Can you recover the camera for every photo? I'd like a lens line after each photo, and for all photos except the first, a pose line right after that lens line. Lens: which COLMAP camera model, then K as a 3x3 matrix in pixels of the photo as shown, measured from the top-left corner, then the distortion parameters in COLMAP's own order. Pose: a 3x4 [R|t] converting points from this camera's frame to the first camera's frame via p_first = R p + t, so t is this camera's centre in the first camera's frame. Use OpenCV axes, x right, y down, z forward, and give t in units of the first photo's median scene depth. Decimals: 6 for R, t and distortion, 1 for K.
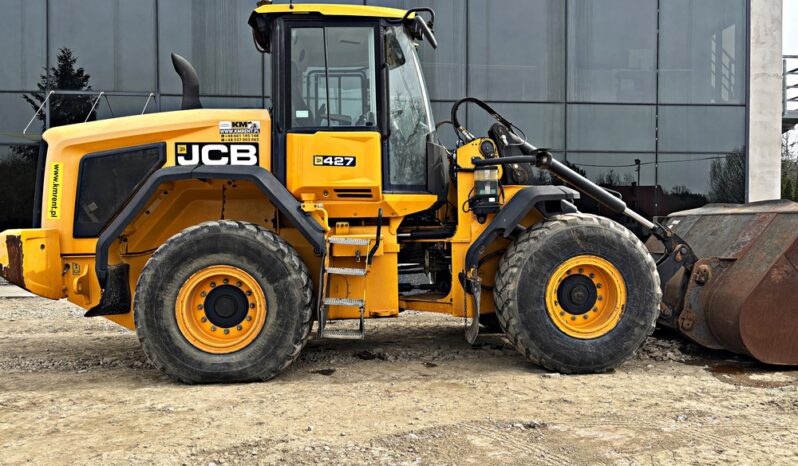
lens RADIAL K [[597.4, 0, 397.0], [0, 597.4, 236.6], [0, 0, 1]] dist [0.019537, -0.003657]
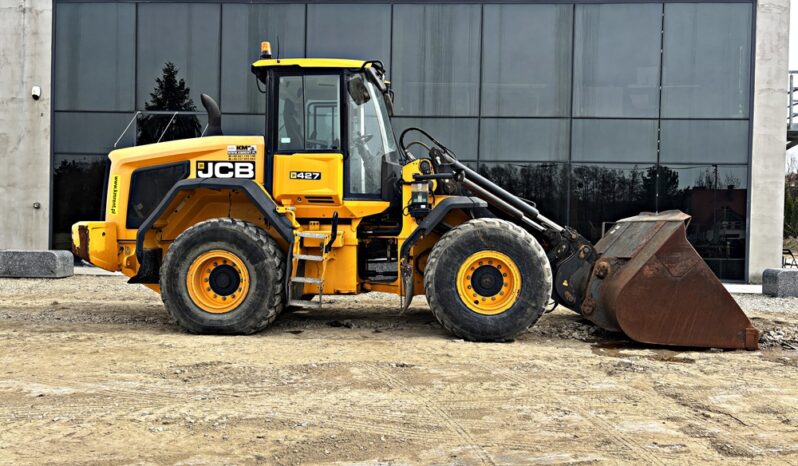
lens RADIAL K [[595.3, 0, 399.0], [0, 595.3, 233.0], [0, 0, 1]] dist [0.021944, -0.004407]
pose [[0.989498, 0.023306, -0.142657, 0.292739], [-0.024287, 0.999692, -0.005135, 0.004443], [0.142494, 0.008546, 0.989759, -0.292685]]
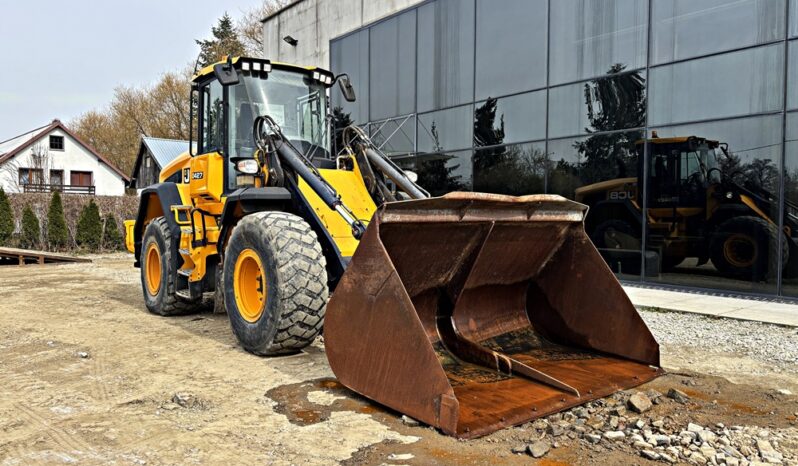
lens RADIAL K [[595.7, 0, 403.1], [0, 595.7, 231.3], [0, 0, 1]] dist [0.021446, -0.001985]
pose [[0.569198, 0.025926, -0.821791, 1.351908], [-0.016970, 0.999660, 0.019784, -0.028072], [0.822025, 0.002685, 0.569445, 0.568756]]
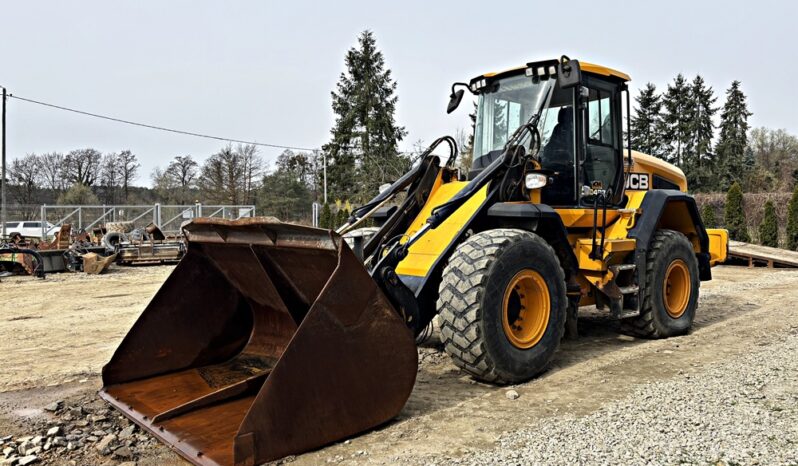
lens RADIAL K [[599.6, 0, 391.1], [0, 599.6, 219.8], [0, 0, 1]] dist [0.009745, -0.001427]
pose [[-0.794527, 0.017119, -0.606988, 1.057817], [0.004168, 0.999733, 0.022739, -0.085408], [0.607215, 0.015536, -0.794386, 2.072019]]
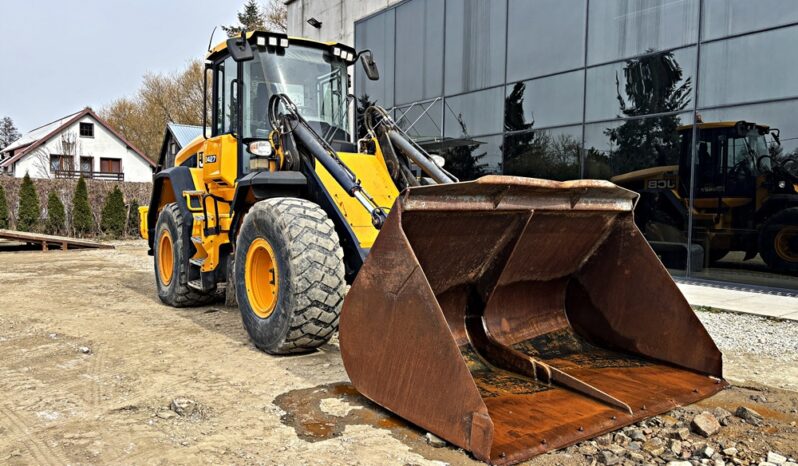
lens RADIAL K [[597.3, 0, 399.0], [0, 597.3, 233.0], [0, 0, 1]] dist [0.019980, -0.001213]
pose [[0.528005, 0.048918, -0.847831, 1.268480], [-0.024955, 0.998802, 0.042087, -0.026163], [0.848875, -0.001065, 0.528593, 0.625123]]
